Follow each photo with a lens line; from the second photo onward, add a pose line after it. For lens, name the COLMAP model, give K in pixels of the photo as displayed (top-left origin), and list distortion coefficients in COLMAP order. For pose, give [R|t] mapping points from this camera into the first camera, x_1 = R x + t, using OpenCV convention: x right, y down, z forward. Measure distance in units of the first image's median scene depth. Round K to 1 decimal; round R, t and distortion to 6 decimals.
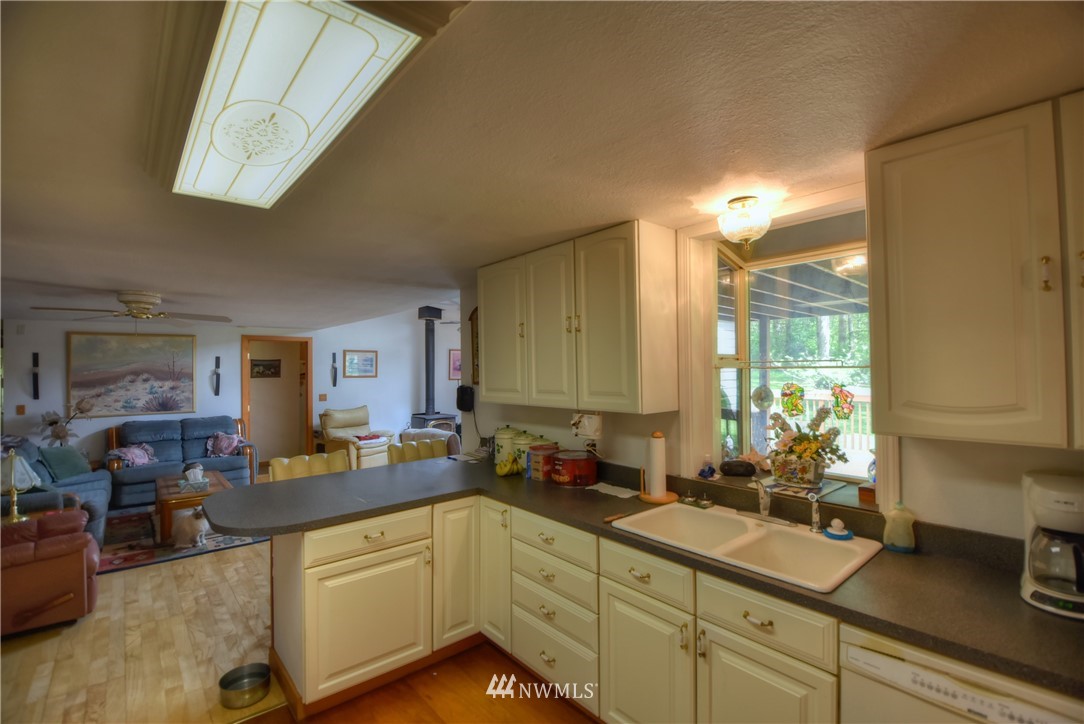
lens RADIAL K [[481.4, 0, 542.6], [0, 481.4, 360.5], [0, 0, 1]] dist [-0.019836, -0.000894]
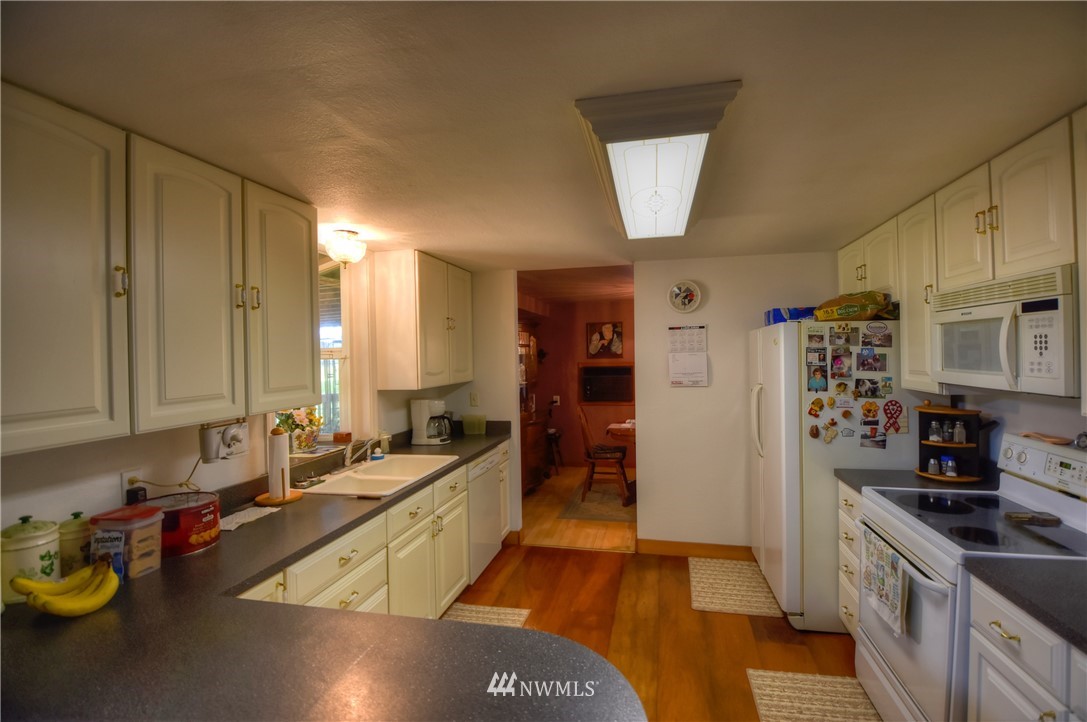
lens RADIAL K [[493.2, 0, 546.4], [0, 493.2, 357.8], [0, 0, 1]] dist [0.003355, -0.001245]
pose [[-0.595830, 0.005249, 0.803094, -1.019158], [0.003150, 0.999986, -0.004198, 0.022100], [-0.803105, 0.000028, -0.595838, 1.391792]]
